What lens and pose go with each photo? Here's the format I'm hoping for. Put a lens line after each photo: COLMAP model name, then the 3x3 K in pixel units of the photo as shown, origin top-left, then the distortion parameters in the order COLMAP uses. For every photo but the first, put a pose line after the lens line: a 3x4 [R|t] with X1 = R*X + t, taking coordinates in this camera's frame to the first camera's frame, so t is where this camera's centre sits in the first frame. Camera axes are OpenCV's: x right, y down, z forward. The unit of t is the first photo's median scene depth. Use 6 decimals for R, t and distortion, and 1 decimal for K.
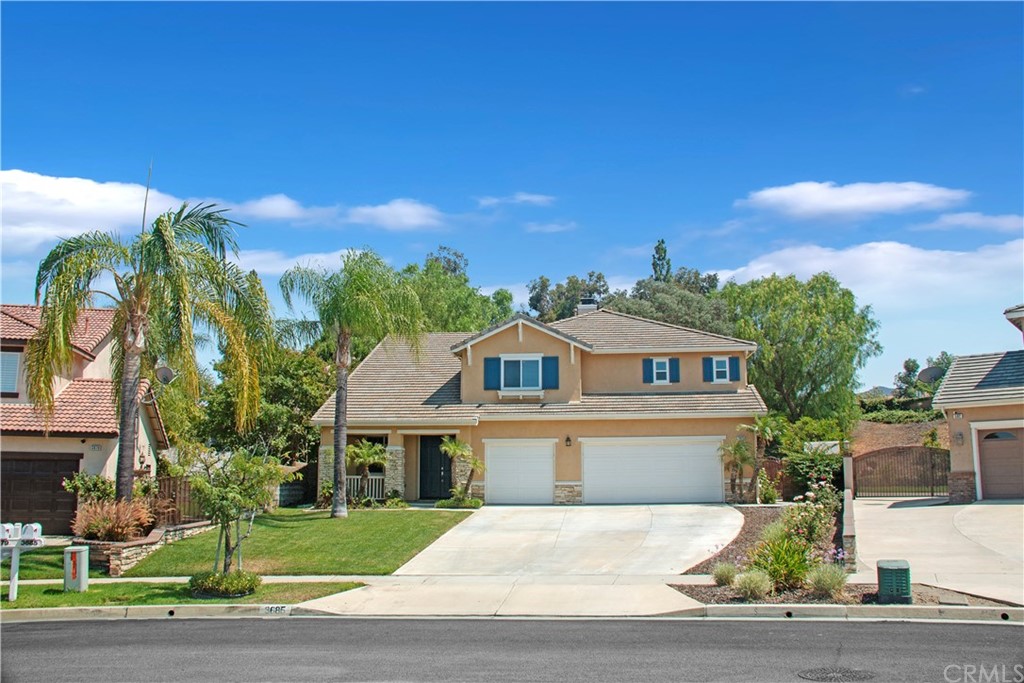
lens RADIAL K [[922.0, 0, 512.0], [0, 922.0, 341.5], [0, 0, 1]] dist [-0.183272, 0.227773]
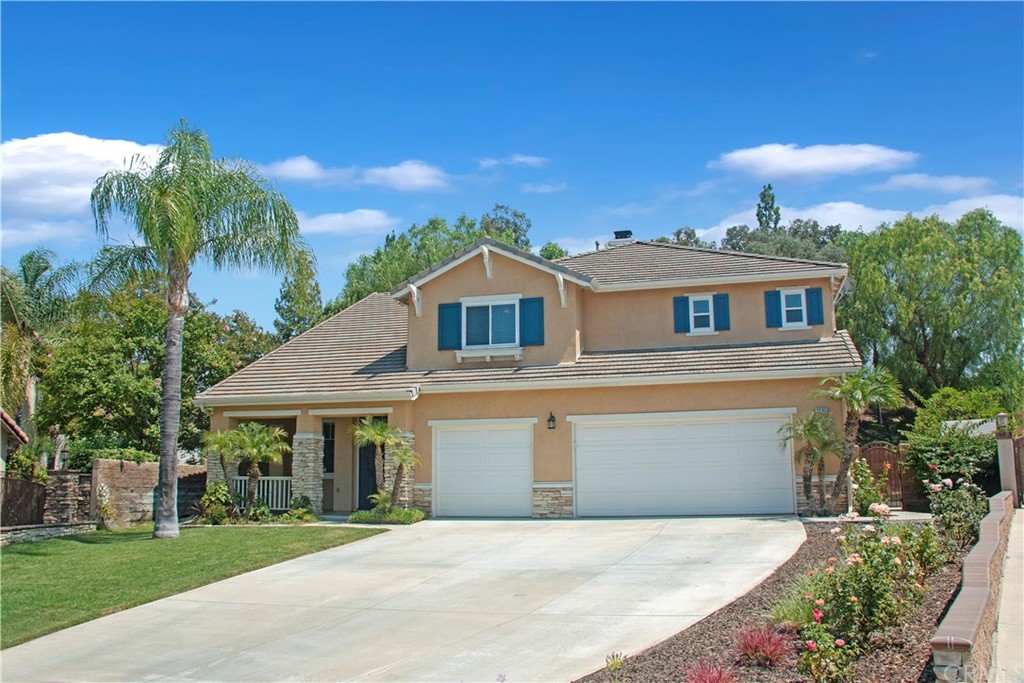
lens RADIAL K [[922.0, 0, 512.0], [0, 922.0, 341.5], [0, 0, 1]] dist [-0.183272, 0.227773]
pose [[0.985127, -0.034324, -0.168365, 0.140894], [0.033699, 0.999410, -0.006572, 0.052614], [0.168492, 0.000801, 0.985703, 0.332688]]
